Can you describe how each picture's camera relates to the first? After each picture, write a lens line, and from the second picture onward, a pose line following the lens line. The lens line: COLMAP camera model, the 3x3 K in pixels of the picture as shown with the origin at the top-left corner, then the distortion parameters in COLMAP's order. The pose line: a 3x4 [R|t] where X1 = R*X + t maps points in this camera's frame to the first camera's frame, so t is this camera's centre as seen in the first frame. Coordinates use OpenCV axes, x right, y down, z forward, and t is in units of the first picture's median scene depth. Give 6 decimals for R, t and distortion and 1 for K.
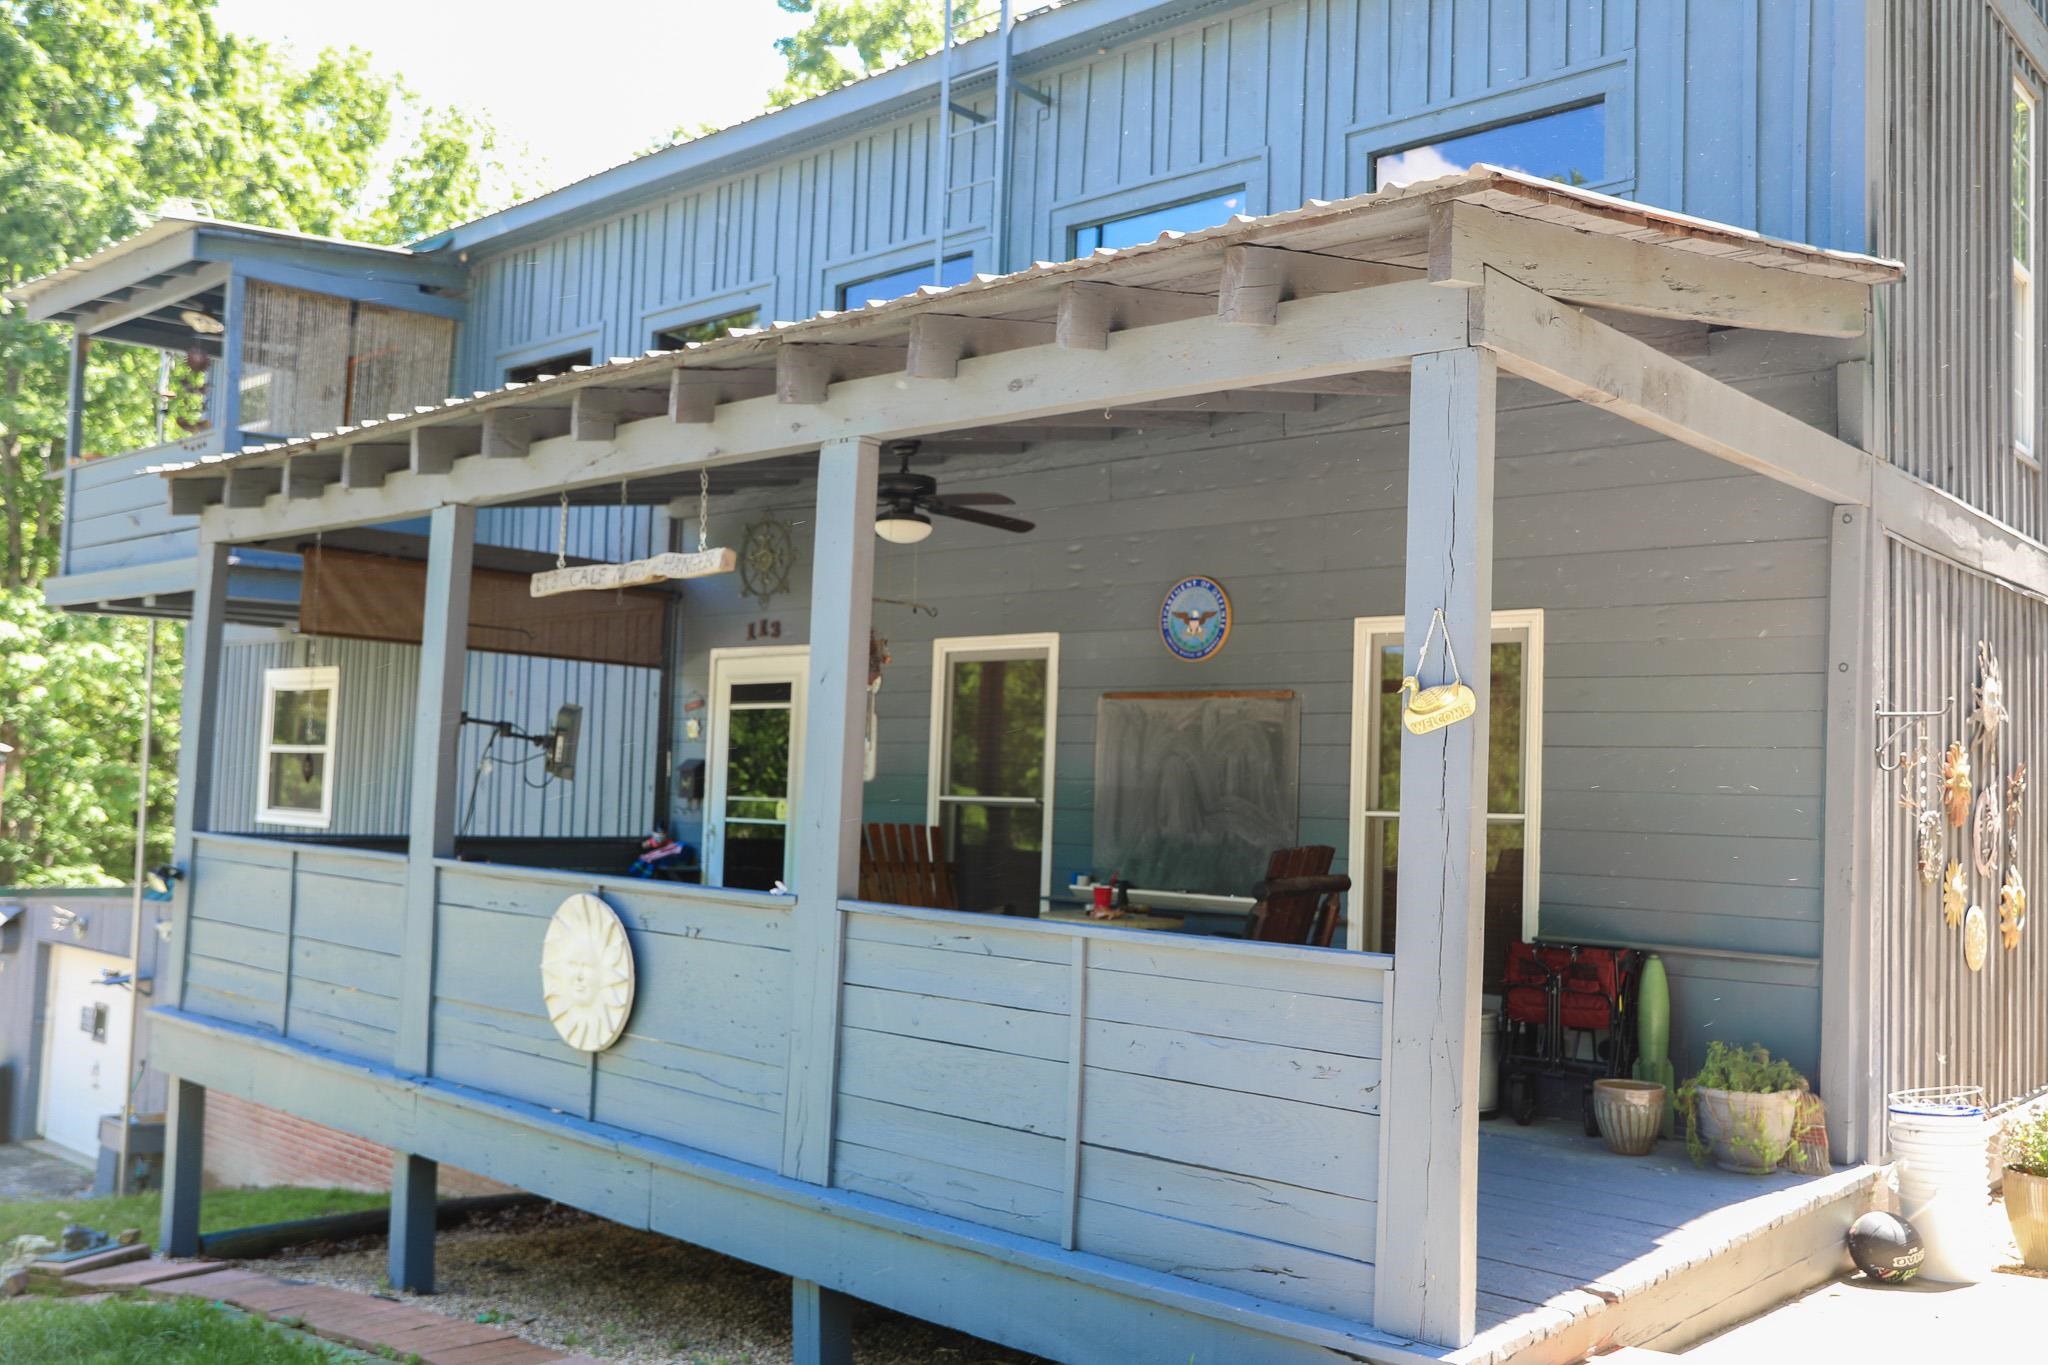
lens RADIAL K [[1792.3, 0, 1010.6], [0, 1792.3, 677.0], [0, 0, 1]] dist [-0.034660, 0.030721]
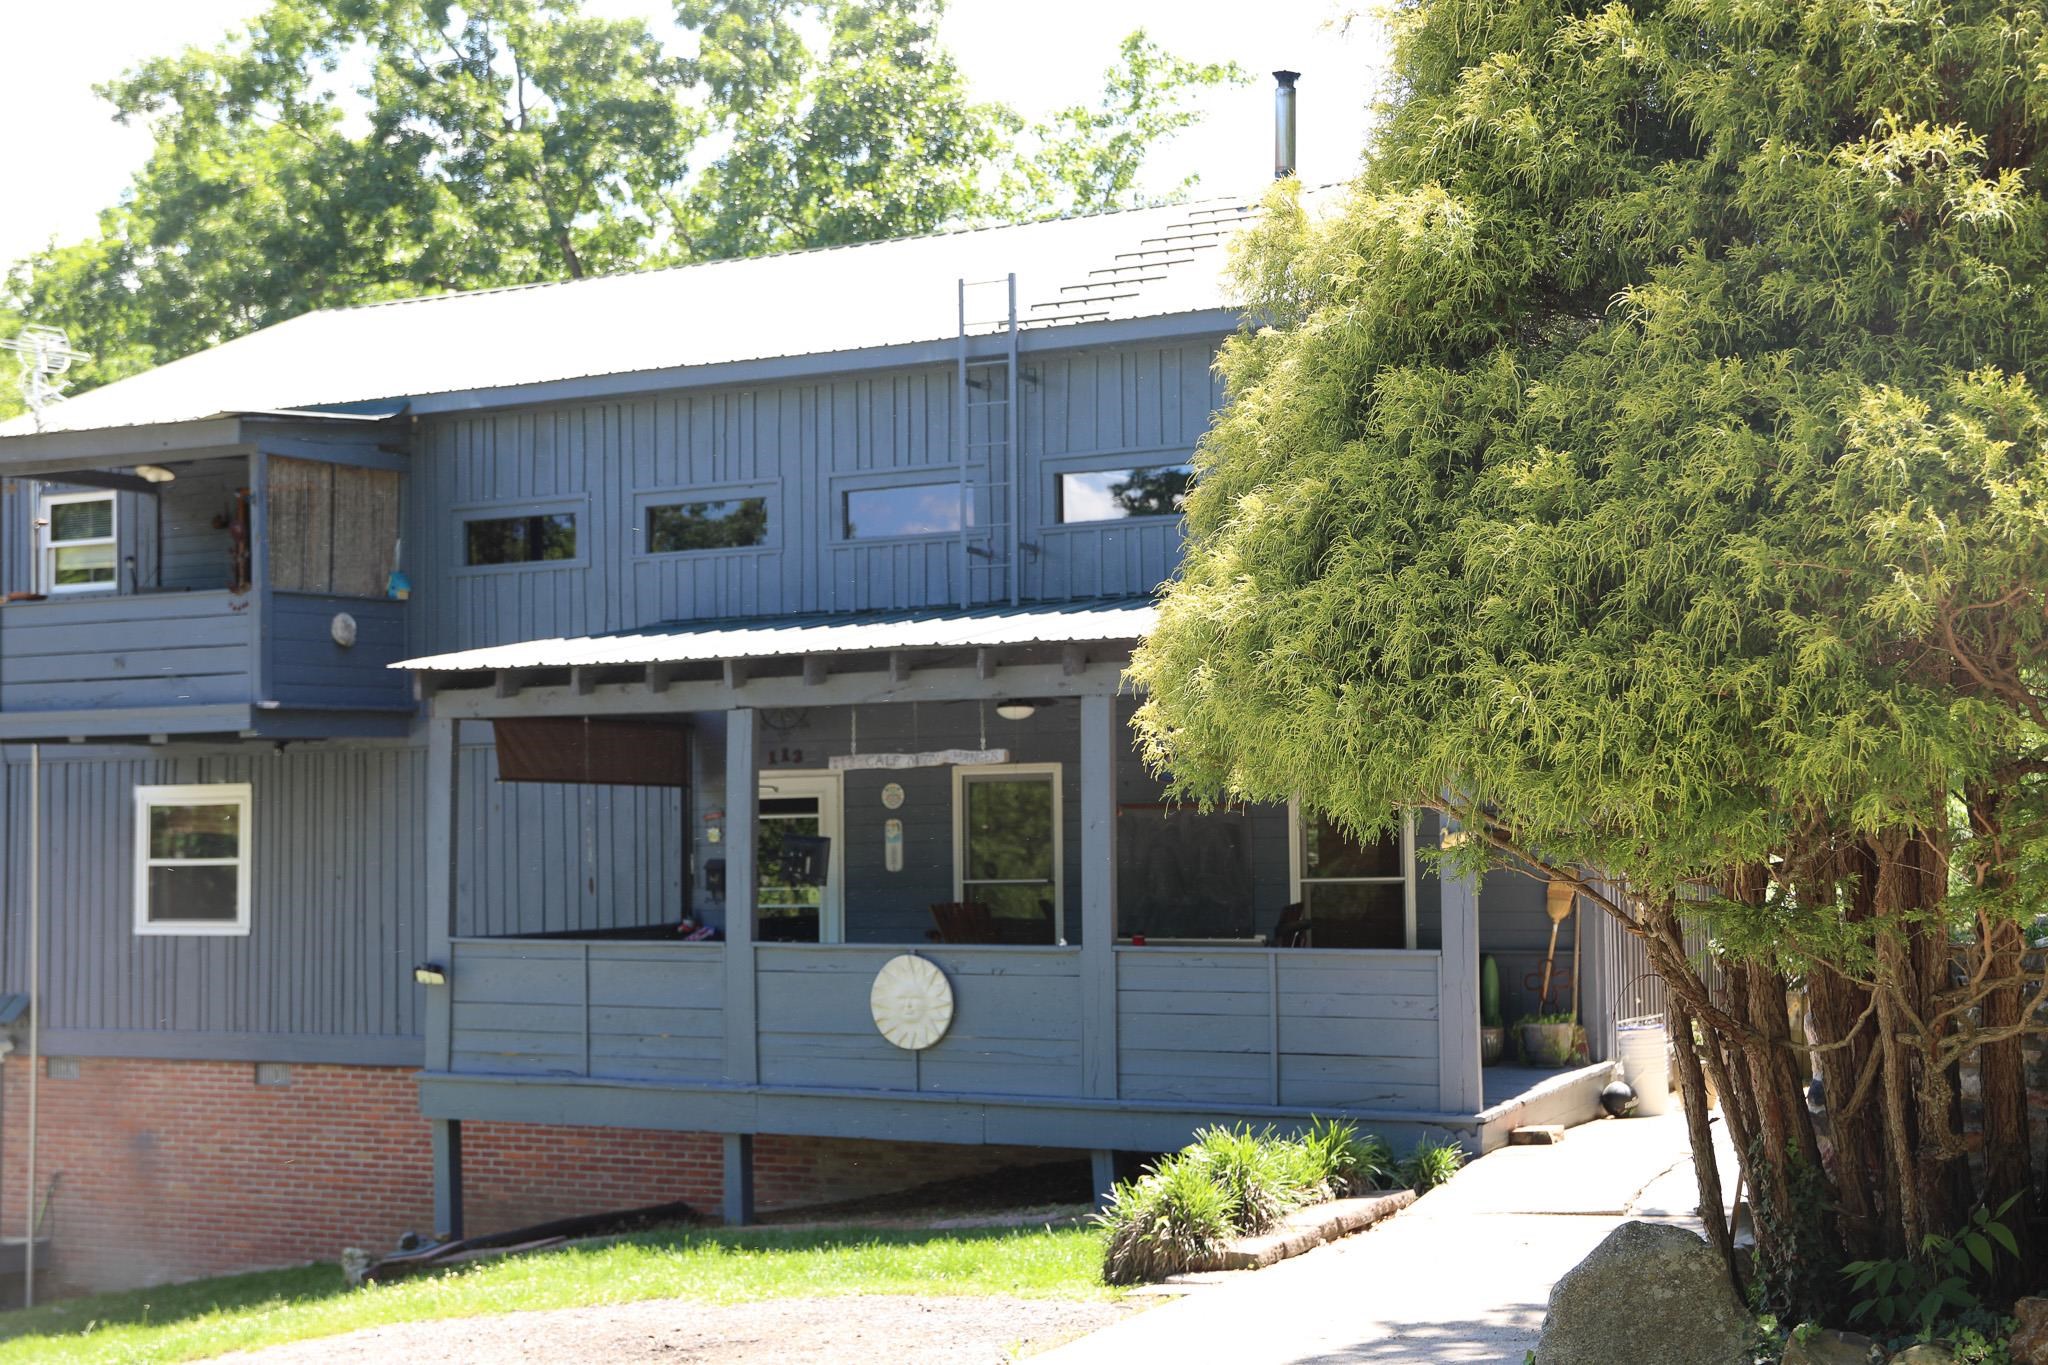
lens RADIAL K [[2605.3, 0, 1021.9], [0, 2605.3, 689.8], [0, 0, 1]] dist [0.041046, 0.000000]
pose [[0.956026, -0.029705, 0.291775, -0.614969], [0.026010, 0.999525, 0.016532, -0.119315], [-0.292128, -0.008216, 0.956344, -0.987635]]
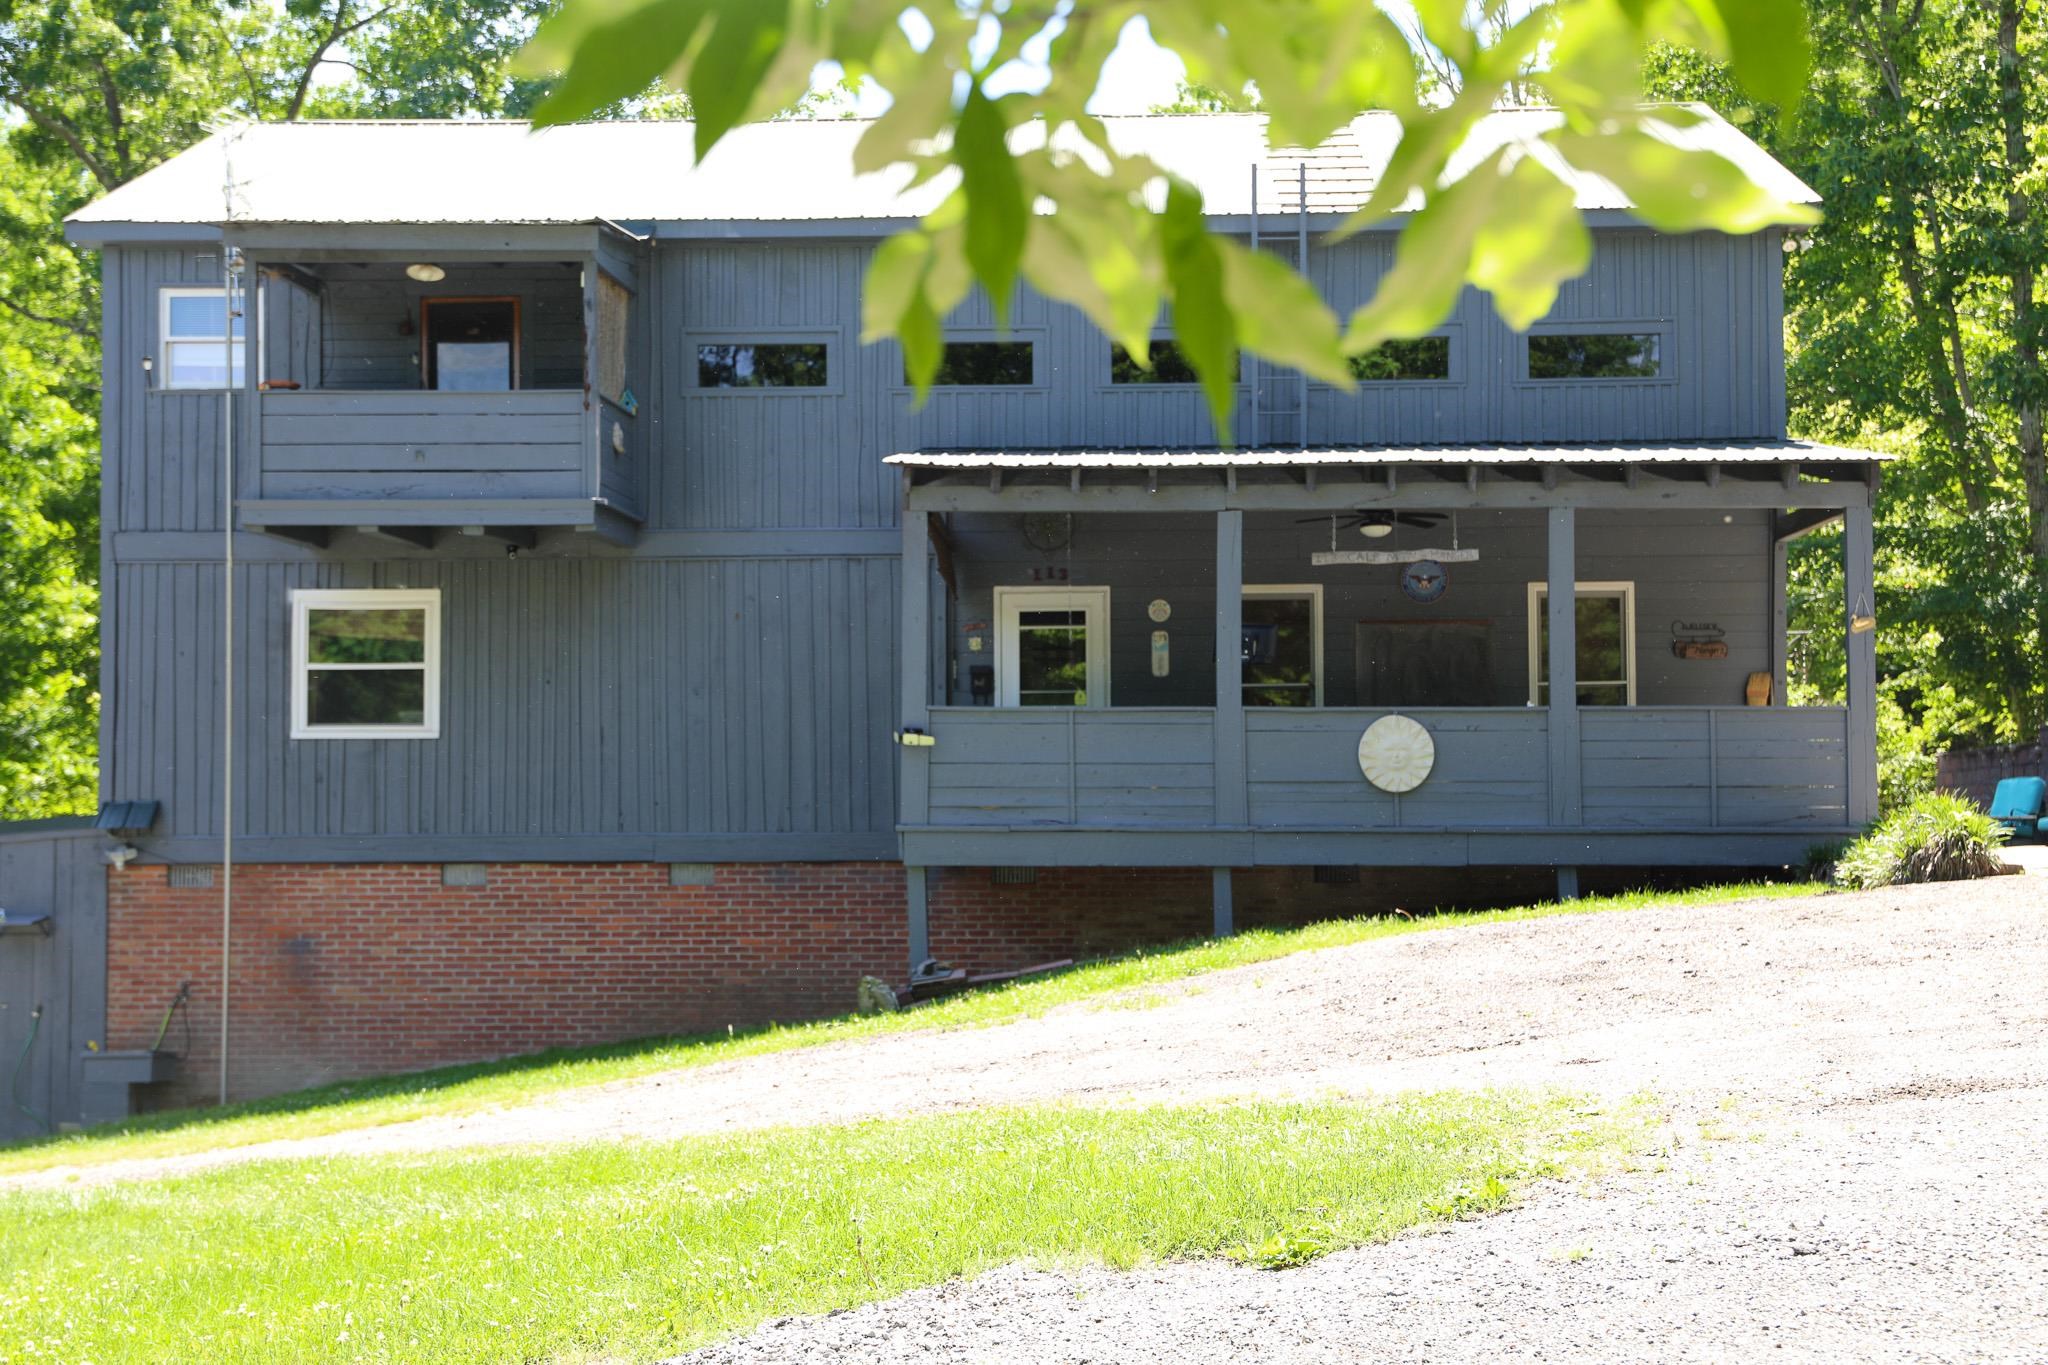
lens RADIAL K [[2919.1, 0, 1029.7], [0, 2919.1, 682.8], [0, 0, 1]] dist [0.088659, 0.000000]
pose [[0.755748, -0.000776, 0.654862, -1.994458], [-0.013530, 0.999767, 0.016799, 0.025452], [-0.654723, -0.021556, 0.755562, -0.899517]]
